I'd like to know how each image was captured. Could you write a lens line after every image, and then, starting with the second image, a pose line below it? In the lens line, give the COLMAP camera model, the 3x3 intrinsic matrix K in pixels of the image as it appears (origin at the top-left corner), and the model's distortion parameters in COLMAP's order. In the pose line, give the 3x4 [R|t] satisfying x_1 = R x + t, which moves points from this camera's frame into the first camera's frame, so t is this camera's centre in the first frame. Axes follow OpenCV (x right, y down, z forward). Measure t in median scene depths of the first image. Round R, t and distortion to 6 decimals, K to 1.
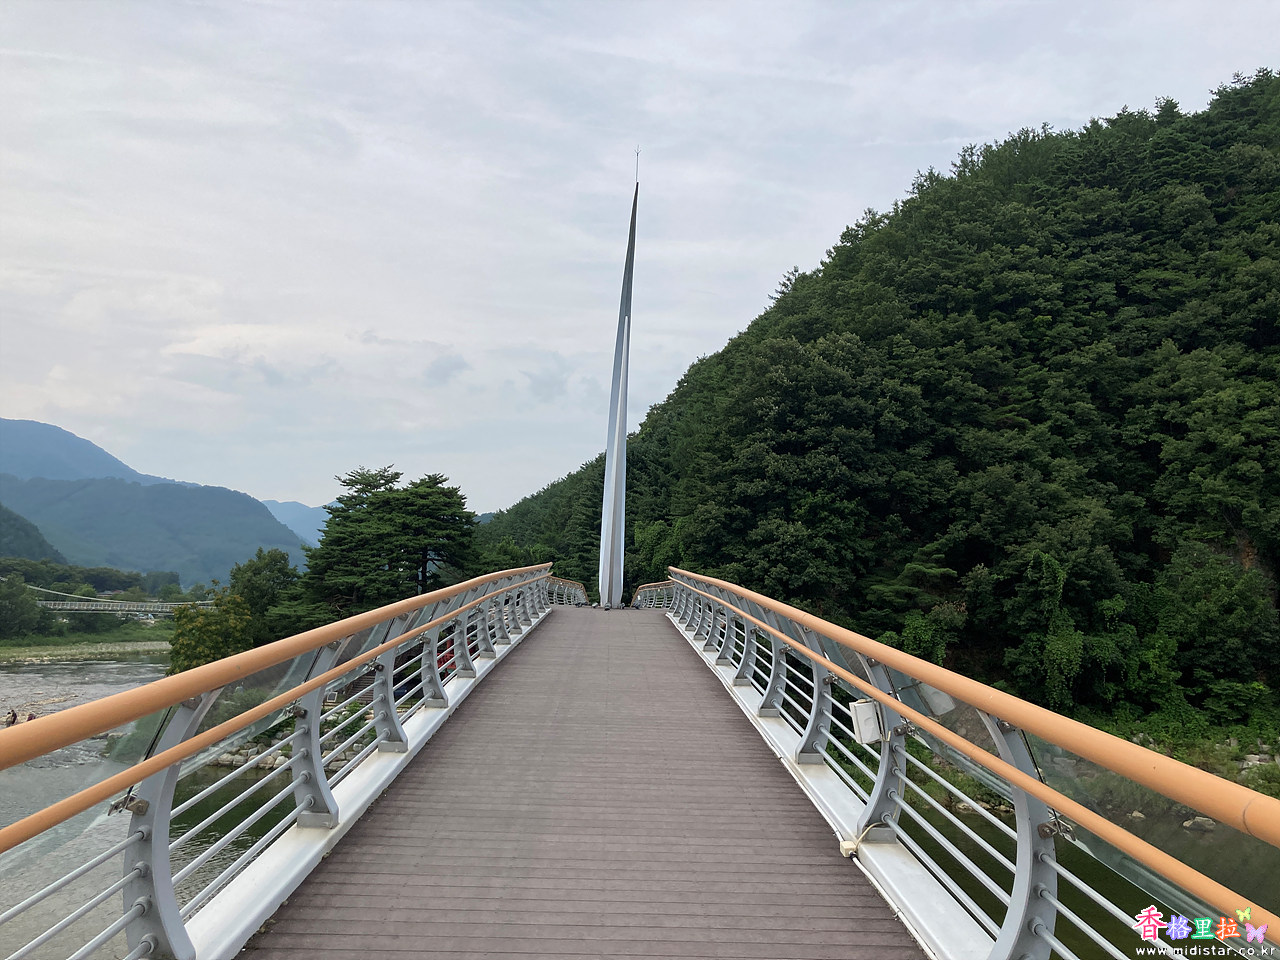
lens RADIAL K [[1042.9, 0, 651.7], [0, 1042.9, 472.4], [0, 0, 1]] dist [0.042557, 0.003540]
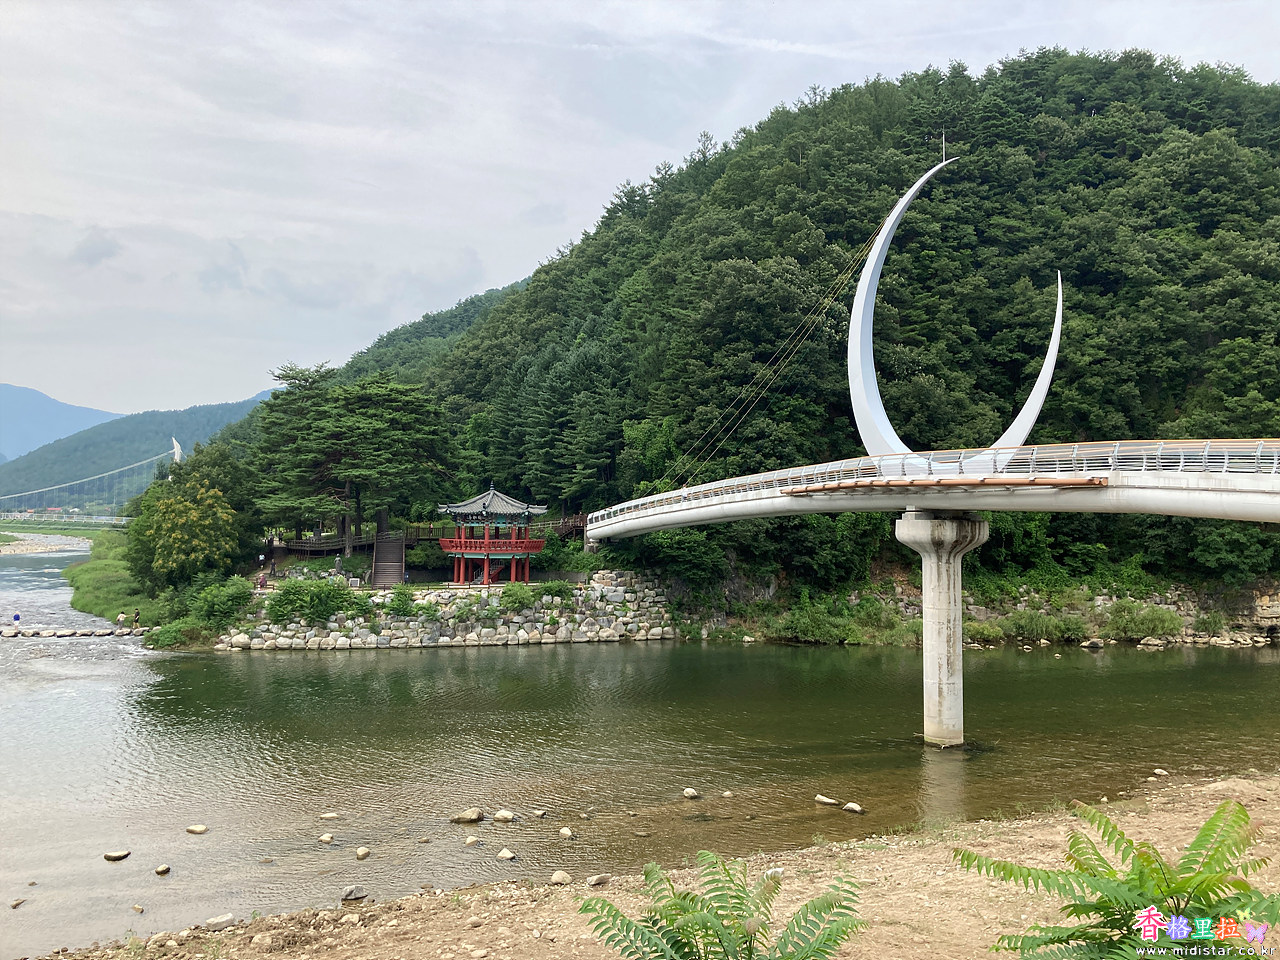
lens RADIAL K [[1041.4, 0, 659.4], [0, 1041.4, 464.1], [0, 0, 1]] dist [0.067297, -0.077001]
pose [[0.952663, -0.003186, 0.304012, -0.290699], [-0.023000, 0.996324, 0.082516, 0.001692], [-0.303157, -0.085602, 0.949088, -0.064039]]
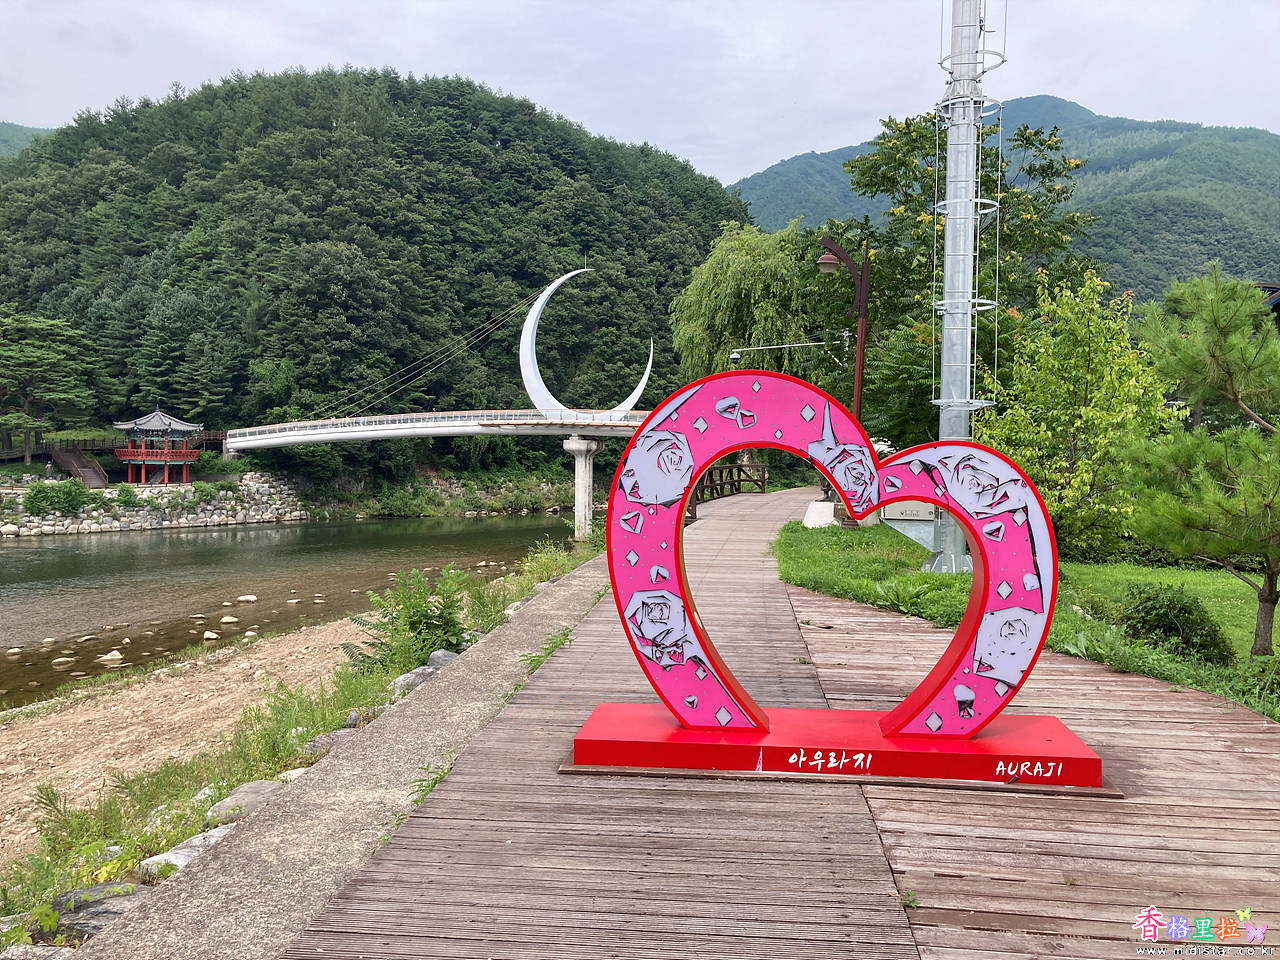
lens RADIAL K [[1050.4, 0, 638.6], [0, 1050.4, 472.5], [0, 0, 1]] dist [0.011682, 0.003554]
pose [[0.567906, -0.045526, 0.821833, -0.859458], [-0.110199, 0.985275, 0.130730, -0.047241], [-0.815683, -0.164807, 0.554526, -0.279860]]
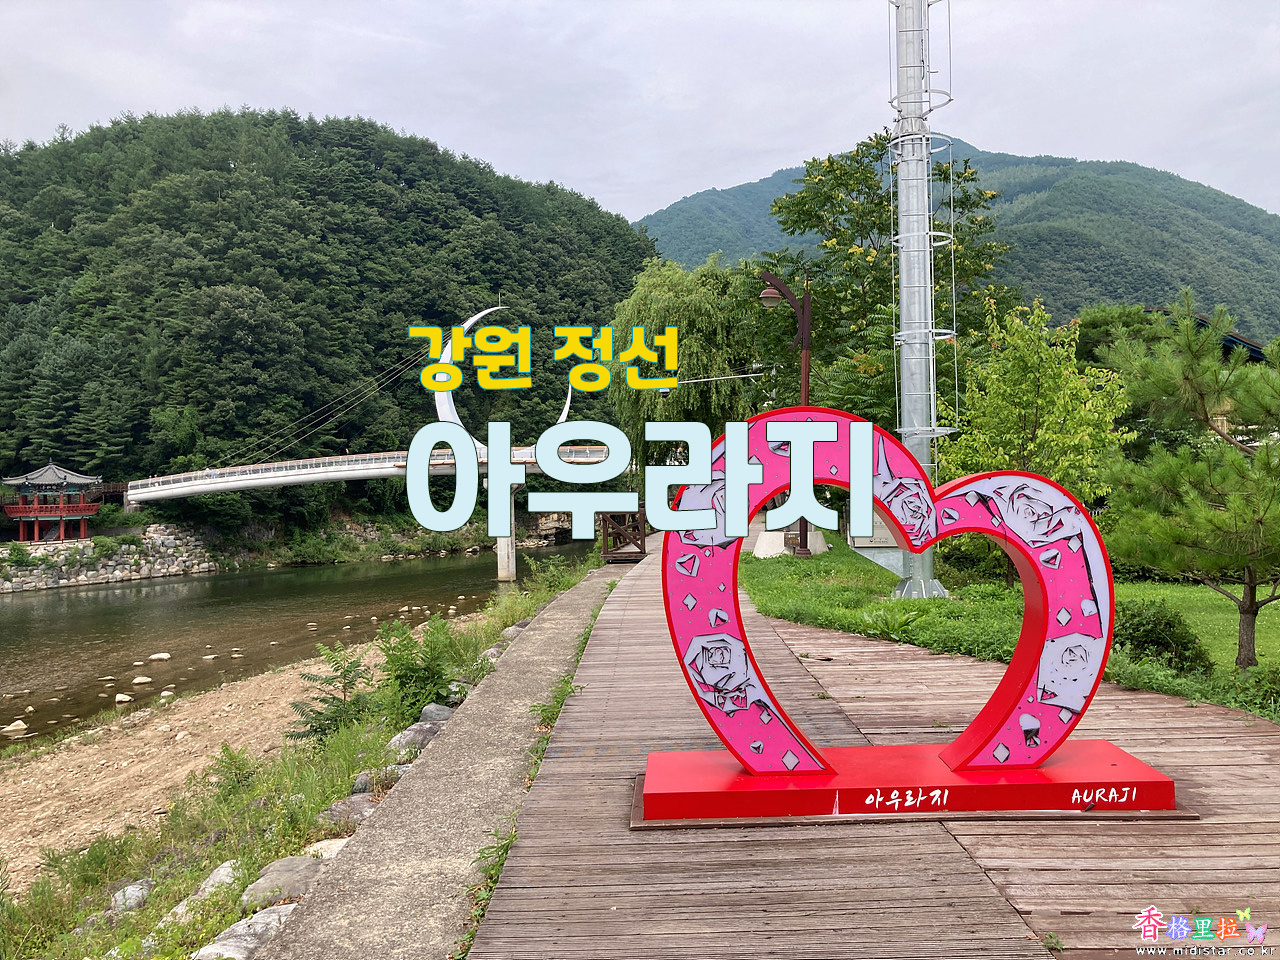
lens RADIAL K [[1050.2, 0, 647.8], [0, 1050.2, 471.6], [0, 0, 1]] dist [-0.001244, 0.035658]
pose [[0.489825, -0.036834, 0.871042, -0.862238], [-0.083245, 0.992566, 0.088785, -0.046815], [-0.867838, -0.115999, 0.483117, -0.273096]]
